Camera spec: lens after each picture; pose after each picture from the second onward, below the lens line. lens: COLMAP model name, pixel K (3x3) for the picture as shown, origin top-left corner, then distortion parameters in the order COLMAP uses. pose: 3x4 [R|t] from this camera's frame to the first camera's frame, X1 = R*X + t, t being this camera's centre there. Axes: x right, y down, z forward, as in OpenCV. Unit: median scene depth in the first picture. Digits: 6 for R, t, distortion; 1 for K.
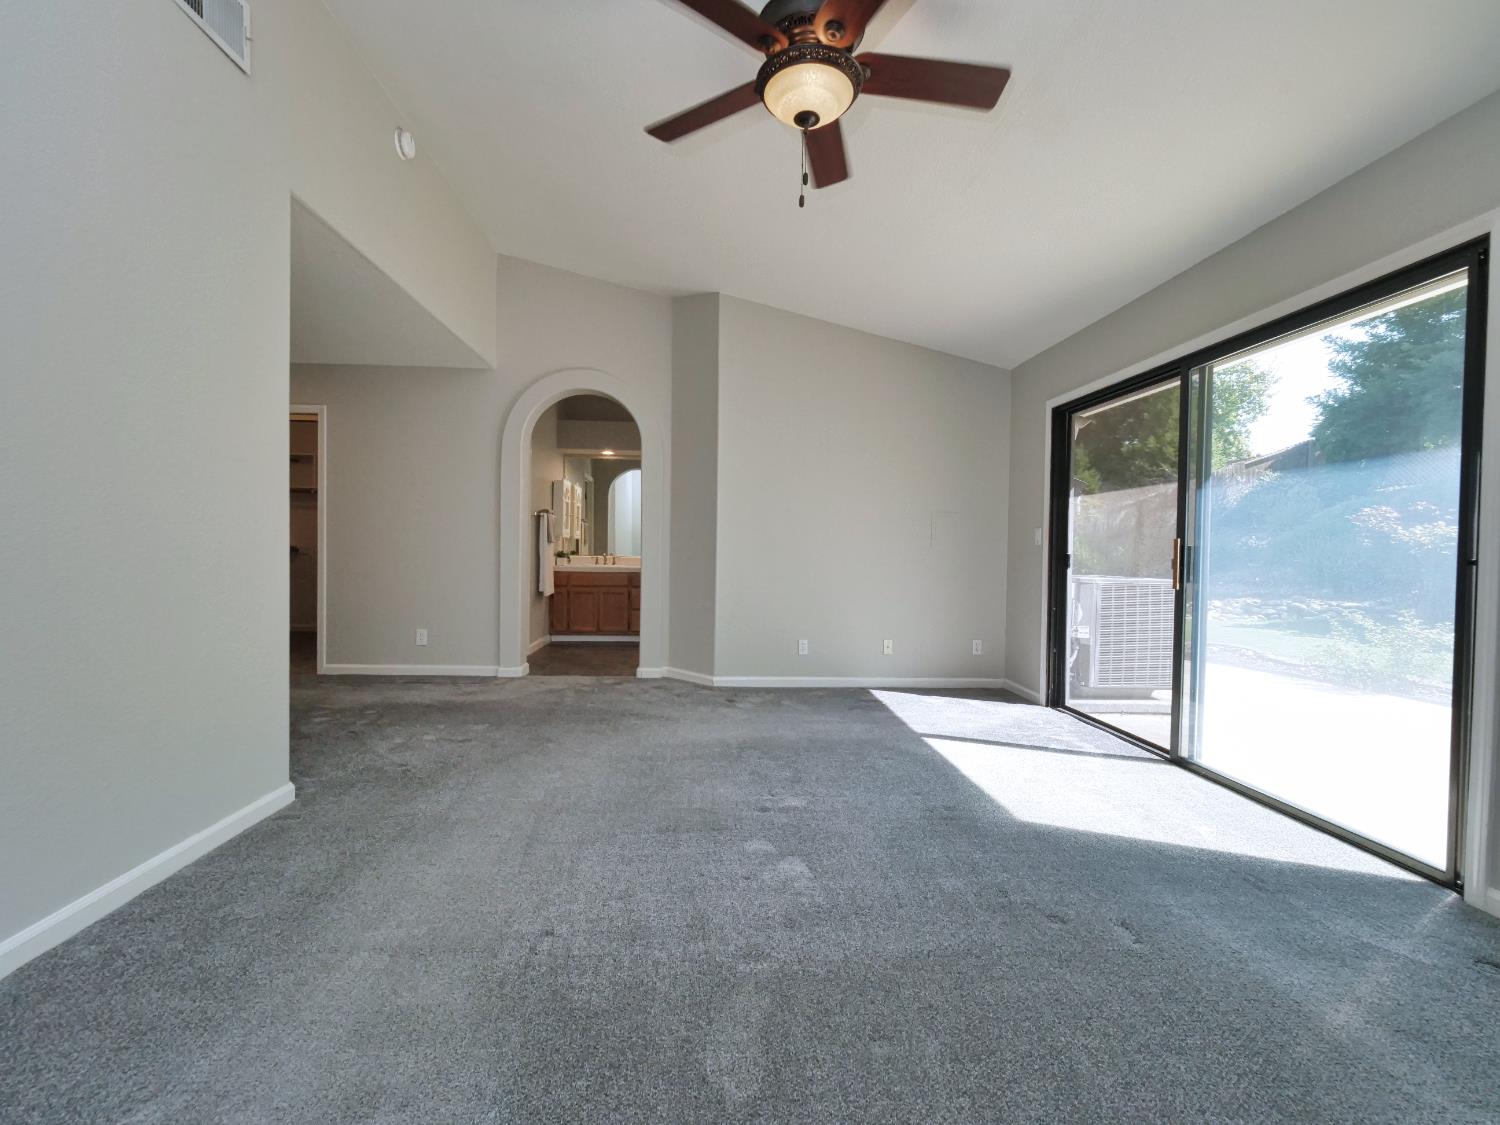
lens RADIAL K [[641.2, 0, 731.5], [0, 641.2, 562.1], [0, 0, 1]] dist [-0.001963, 0.000624]
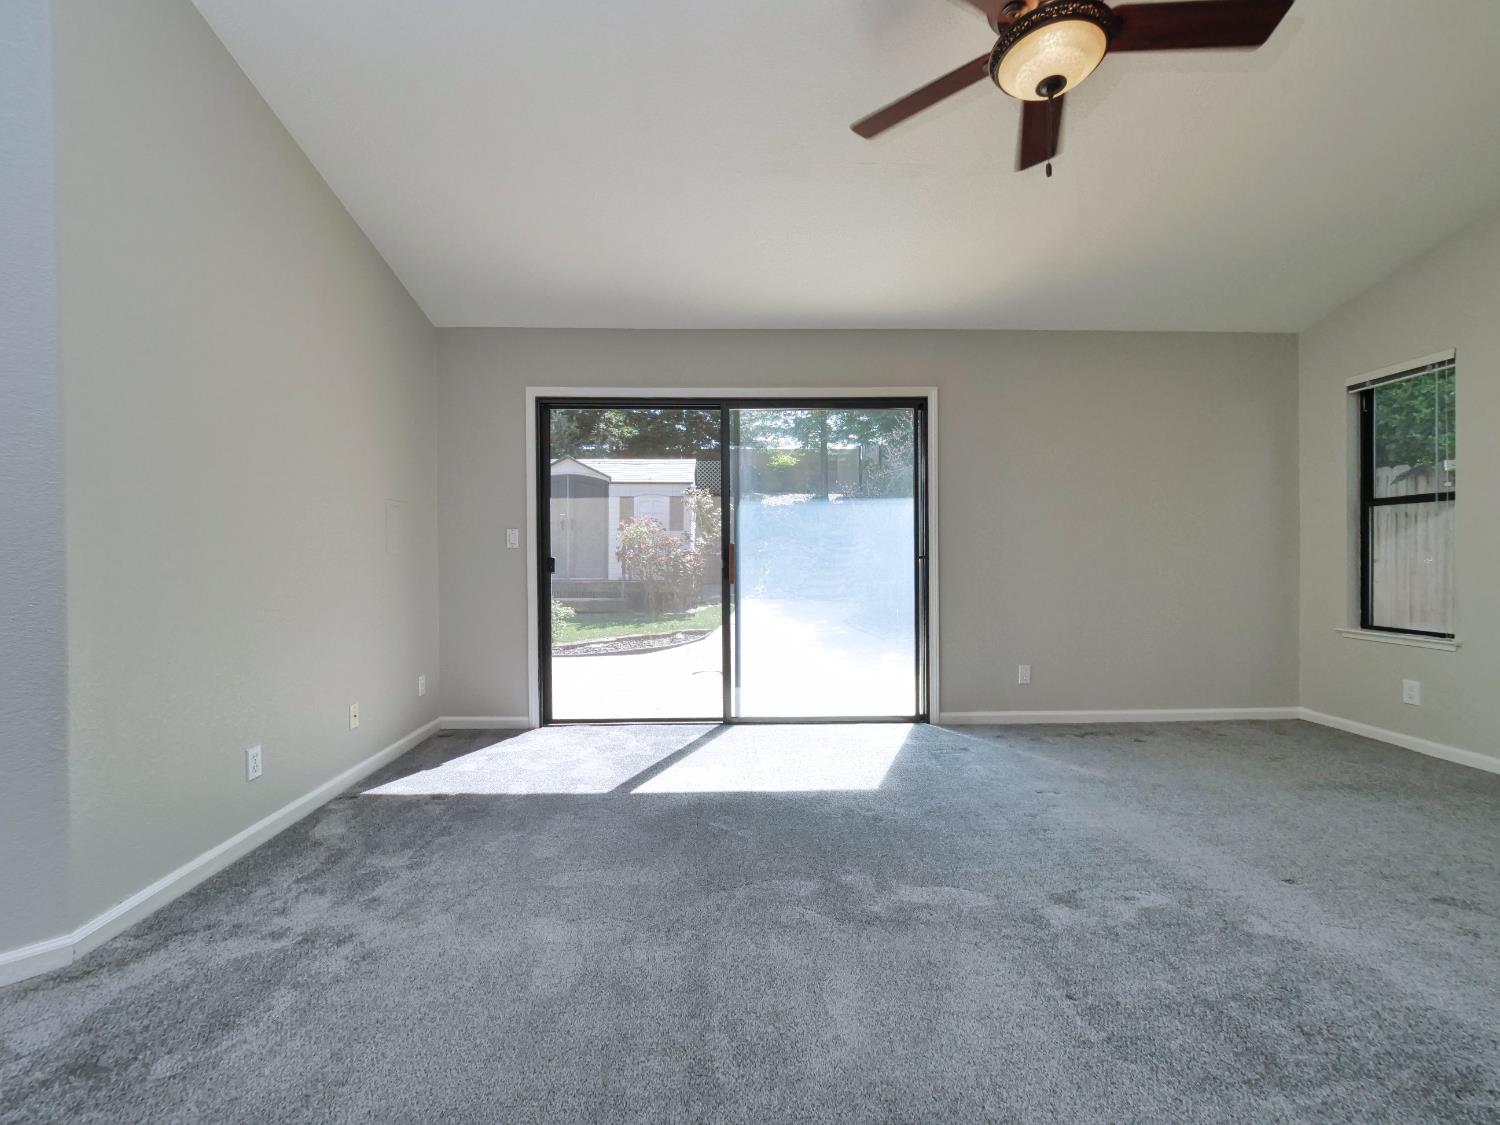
lens RADIAL K [[641.2, 0, 731.5], [0, 641.2, 562.1], [0, 0, 1]] dist [-0.001963, 0.000624]
pose [[0.025098, -0.020447, 0.999476, -0.513837], [0.023971, 0.999516, 0.019846, -0.023866], [-0.999398, 0.023461, 0.025576, 0.906598]]
